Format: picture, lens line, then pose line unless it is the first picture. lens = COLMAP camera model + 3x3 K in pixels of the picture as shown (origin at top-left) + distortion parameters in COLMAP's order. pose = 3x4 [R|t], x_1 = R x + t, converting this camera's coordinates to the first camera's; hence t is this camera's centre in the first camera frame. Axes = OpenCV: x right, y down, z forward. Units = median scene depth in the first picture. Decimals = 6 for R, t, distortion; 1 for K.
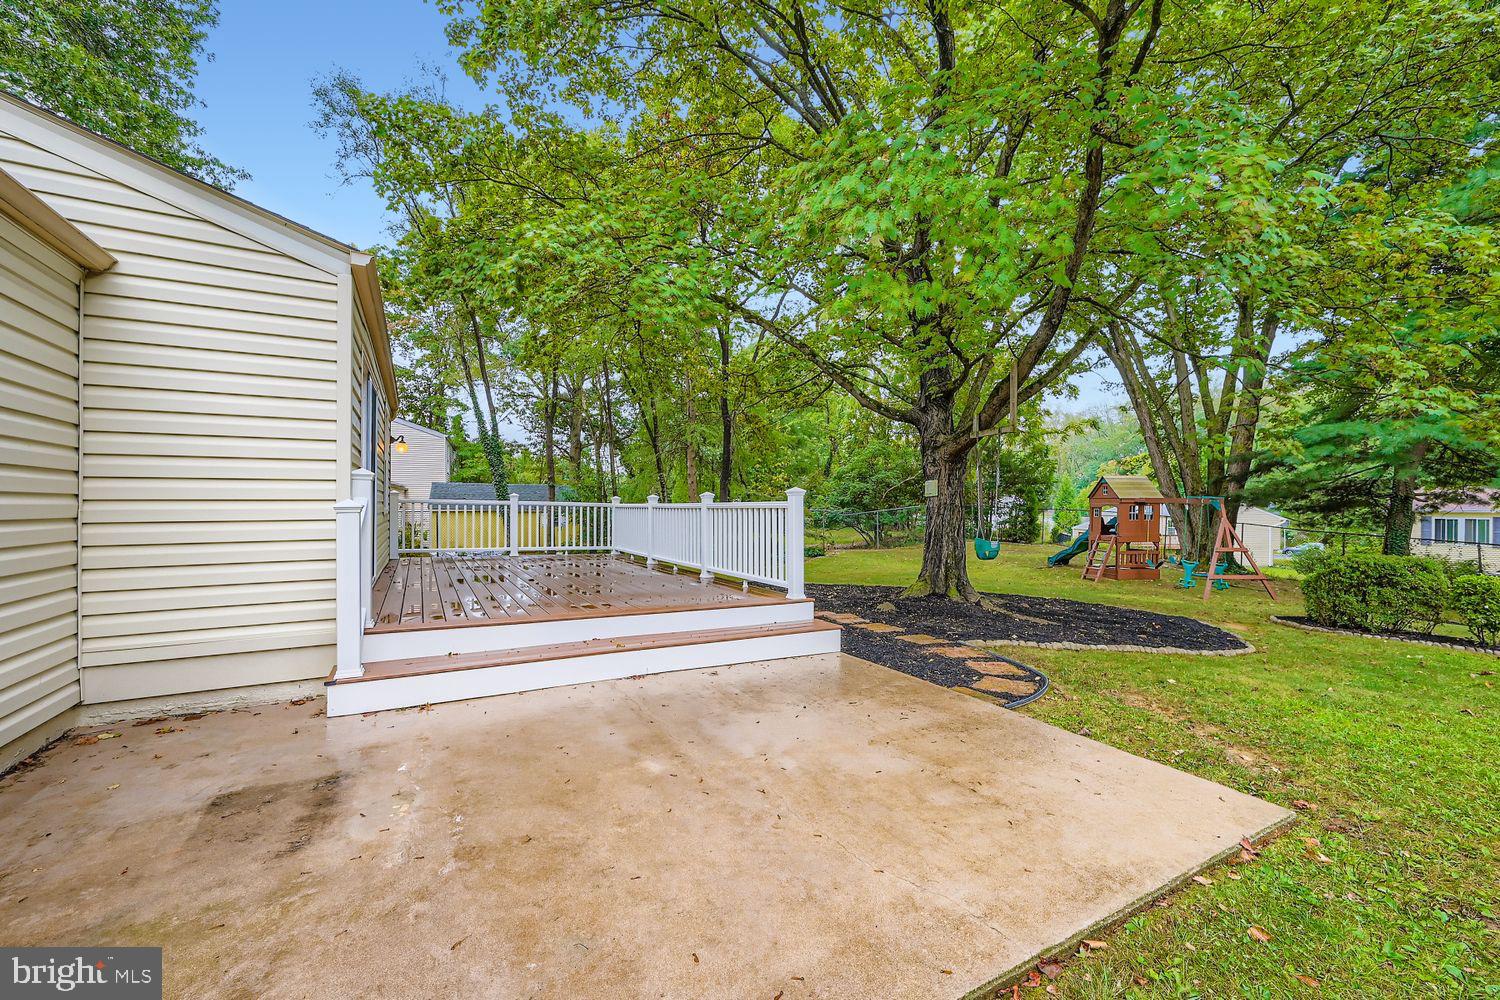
lens RADIAL K [[603.3, 0, 749.0], [0, 603.3, 503.1], [0, 0, 1]] dist [-0.000236, -0.000032]
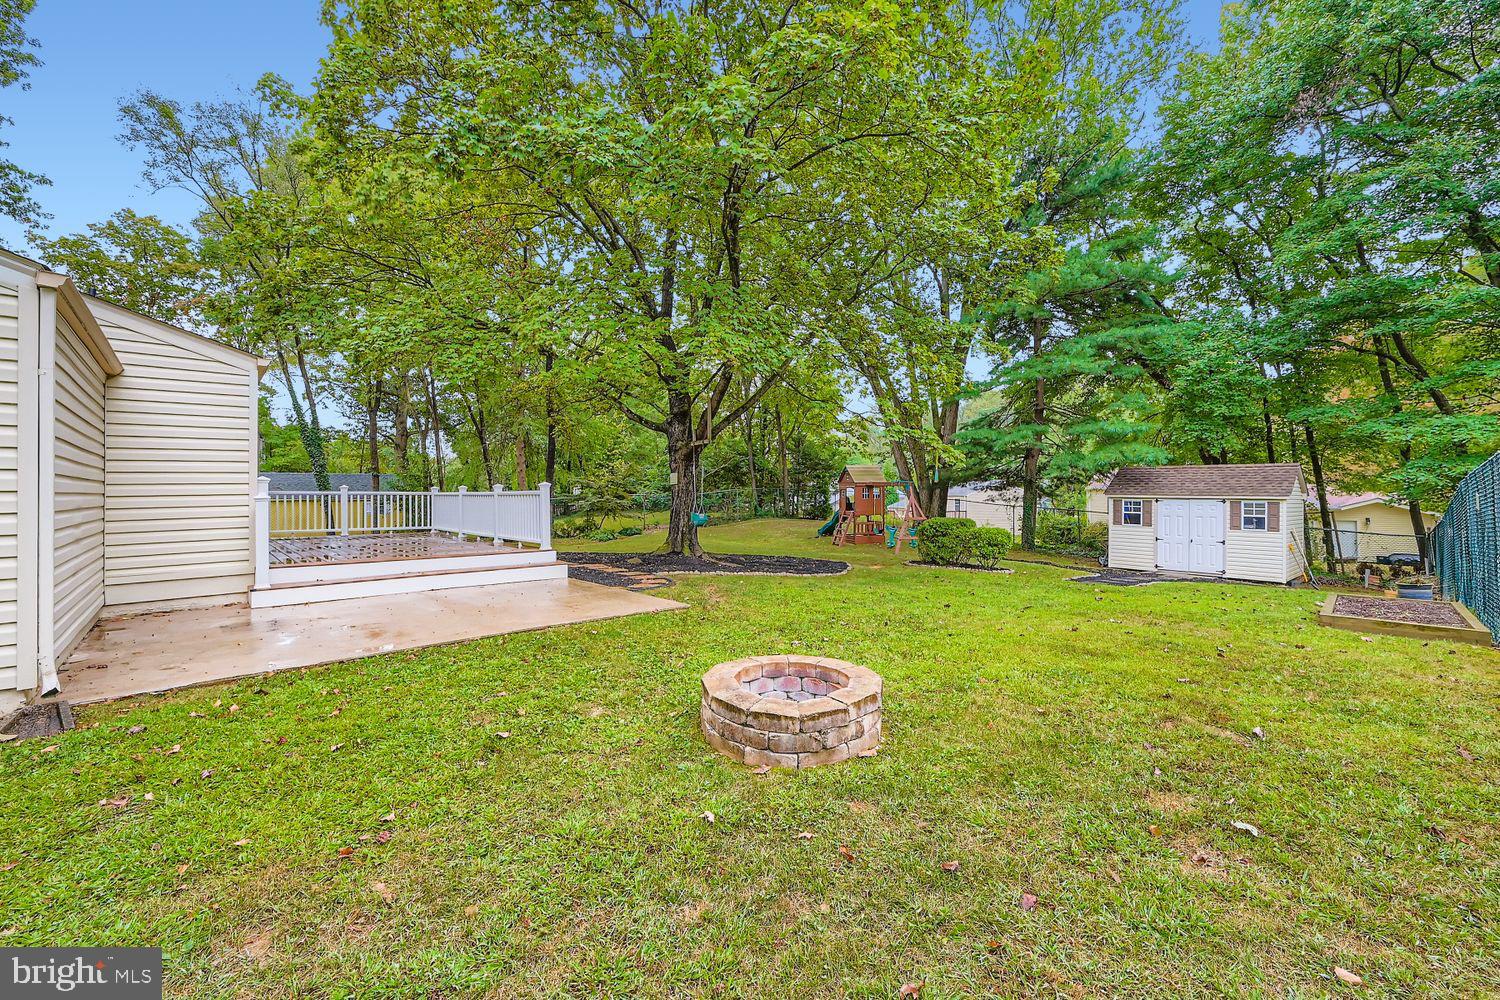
lens RADIAL K [[603.3, 0, 744.9], [0, 603.3, 488.2], [0, 0, 1]] dist [-0.000236, -0.000032]
pose [[0.972359, -0.012330, 0.233164, 0.067074], [0.011983, 0.999924, 0.002903, -0.002028], [-0.233182, -0.000029, 0.972433, -0.217115]]
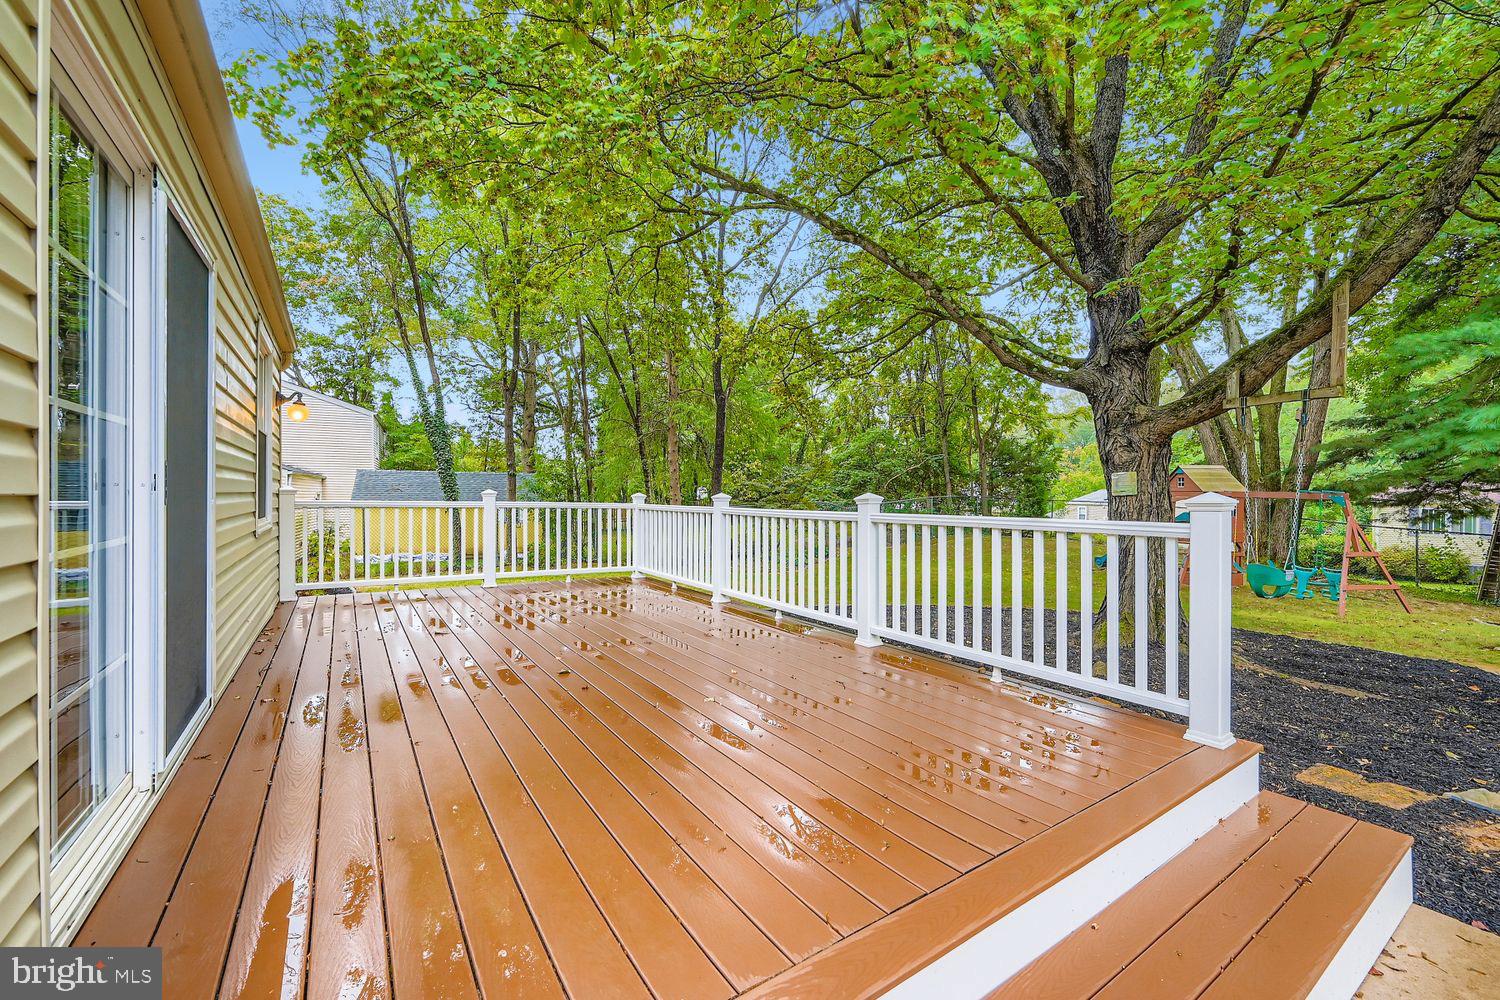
lens RADIAL K [[603.3, 0, 754.5], [0, 603.3, 496.2], [0, 0, 1]] dist [-0.000236, -0.000032]
pose [[0.995263, -0.000944, 0.097217, -0.093232], [-0.000073, 0.999945, 0.010456, -0.008931], [-0.097221, -0.010414, 0.995208, 0.180943]]
